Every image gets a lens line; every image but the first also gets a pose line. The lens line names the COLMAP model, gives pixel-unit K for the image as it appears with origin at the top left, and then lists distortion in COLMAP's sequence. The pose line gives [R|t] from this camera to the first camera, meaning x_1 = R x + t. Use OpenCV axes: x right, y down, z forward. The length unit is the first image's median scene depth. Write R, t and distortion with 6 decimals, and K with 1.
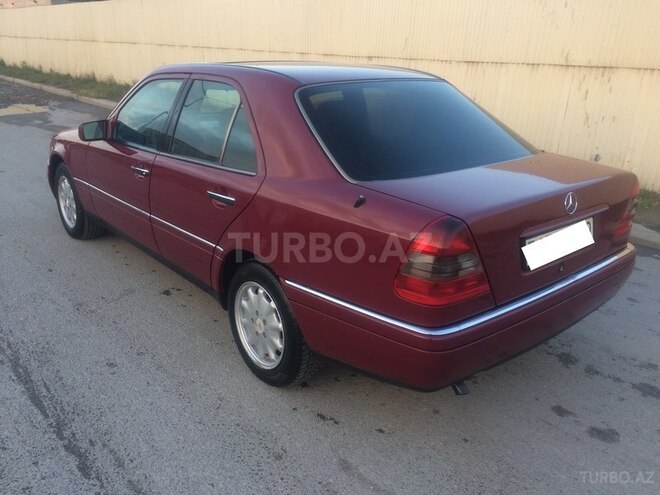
lens RADIAL K [[565.2, 0, 330.0], [0, 565.2, 247.5], [0, 0, 1]] dist [0.082612, -0.115428]
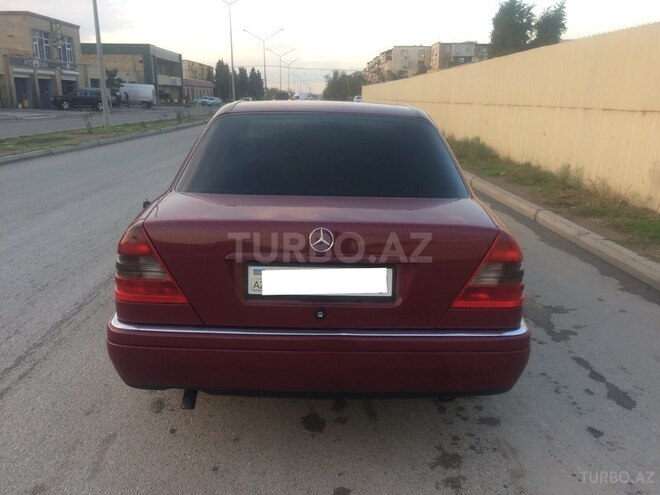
lens RADIAL K [[565.2, 0, 330.0], [0, 565.2, 247.5], [0, 0, 1]] dist [0.082612, -0.115428]
pose [[0.724358, 0.124483, -0.678093, 0.814098], [-0.198508, 0.979569, -0.032225, -0.026266], [0.660228, 0.157950, 0.734269, 0.310972]]
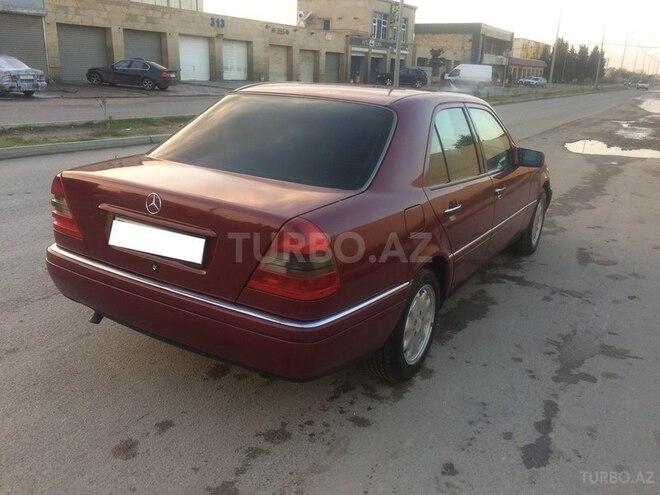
lens RADIAL K [[565.2, 0, 330.0], [0, 565.2, 247.5], [0, 0, 1]] dist [0.082612, -0.115428]
pose [[0.259199, 0.242812, -0.934804, 1.158238], [-0.345745, 0.927068, 0.144936, -0.194613], [0.901818, 0.285636, 0.324246, 0.771542]]
